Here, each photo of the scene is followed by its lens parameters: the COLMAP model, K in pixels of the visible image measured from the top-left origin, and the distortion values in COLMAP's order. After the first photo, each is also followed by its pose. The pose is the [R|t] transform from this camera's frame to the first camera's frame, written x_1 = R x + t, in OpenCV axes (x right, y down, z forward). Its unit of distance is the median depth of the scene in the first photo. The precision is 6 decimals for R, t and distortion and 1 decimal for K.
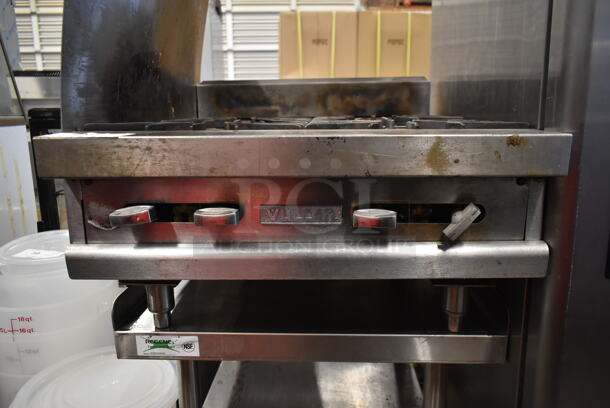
lens RADIAL K [[466.8, 0, 305.0], [0, 466.8, 204.0], [0, 0, 1]] dist [-0.012557, 0.003396]
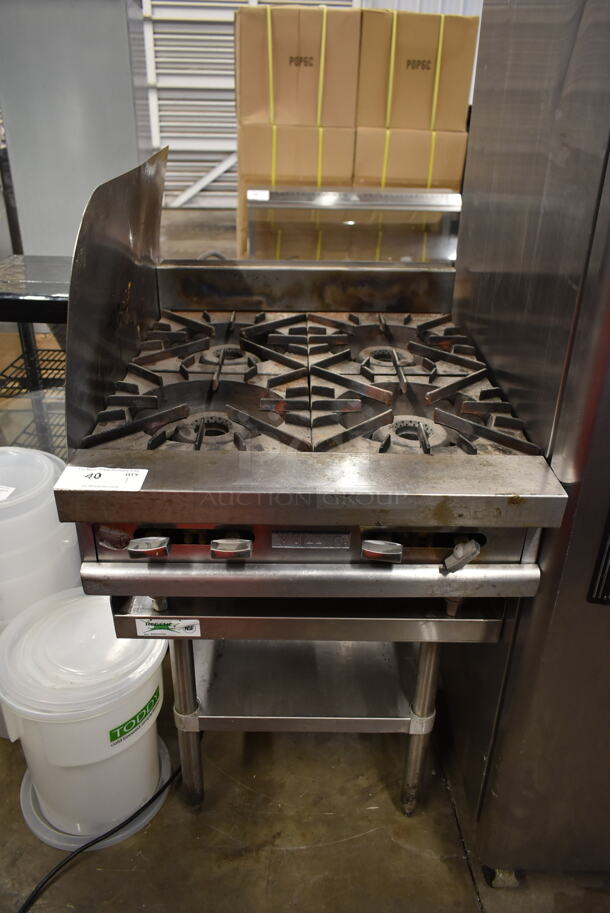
lens RADIAL K [[698.7, 0, 300.4], [0, 698.7, 455.4], [0, 0, 1]] dist [-0.012557, 0.003396]
pose [[0.998555, 0.002503, 0.053673, -0.093547], [-0.017665, 0.958681, 0.283935, -0.484149], [-0.050745, -0.284473, 0.957340, -0.346209]]
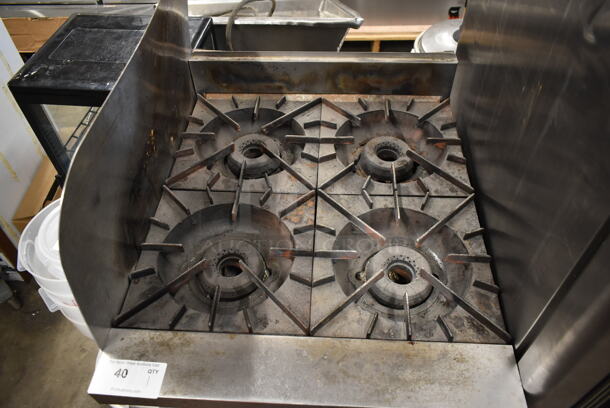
lens RADIAL K [[466.8, 0, 305.0], [0, 466.8, 204.0], [0, 0, 1]] dist [-0.012557, 0.003396]
pose [[0.999812, 0.003032, -0.019173, 0.006146], [0.008964, 0.803990, 0.594575, -0.931623], [0.017218, -0.594634, 0.803812, 0.239441]]
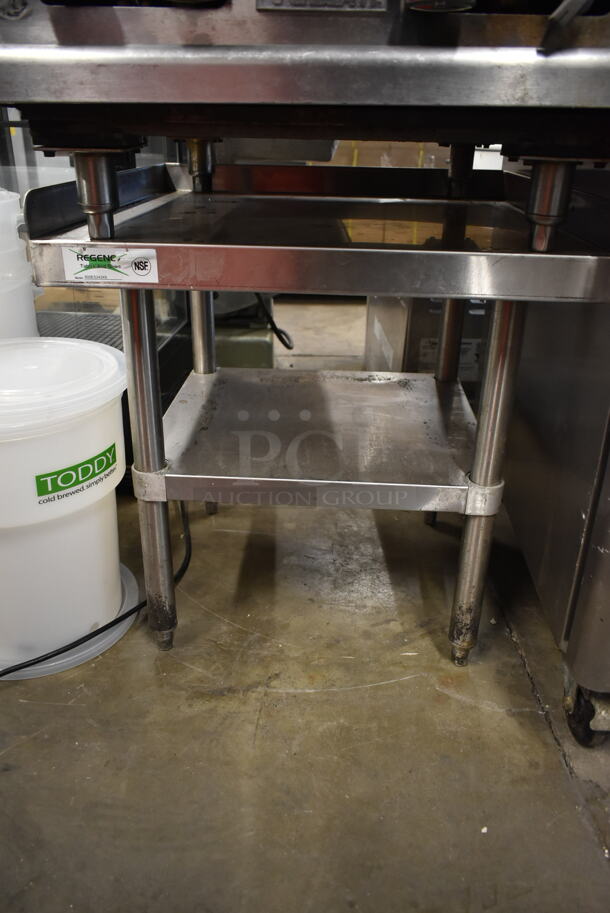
lens RADIAL K [[698.7, 0, 300.4], [0, 698.7, 455.4], [0, 0, 1]] dist [-0.012557, 0.003396]
pose [[0.999553, 0.029448, 0.005086, -0.019663], [-0.029825, 0.972400, 0.231408, 0.332785], [0.001869, -0.231456, 0.972844, -0.036166]]
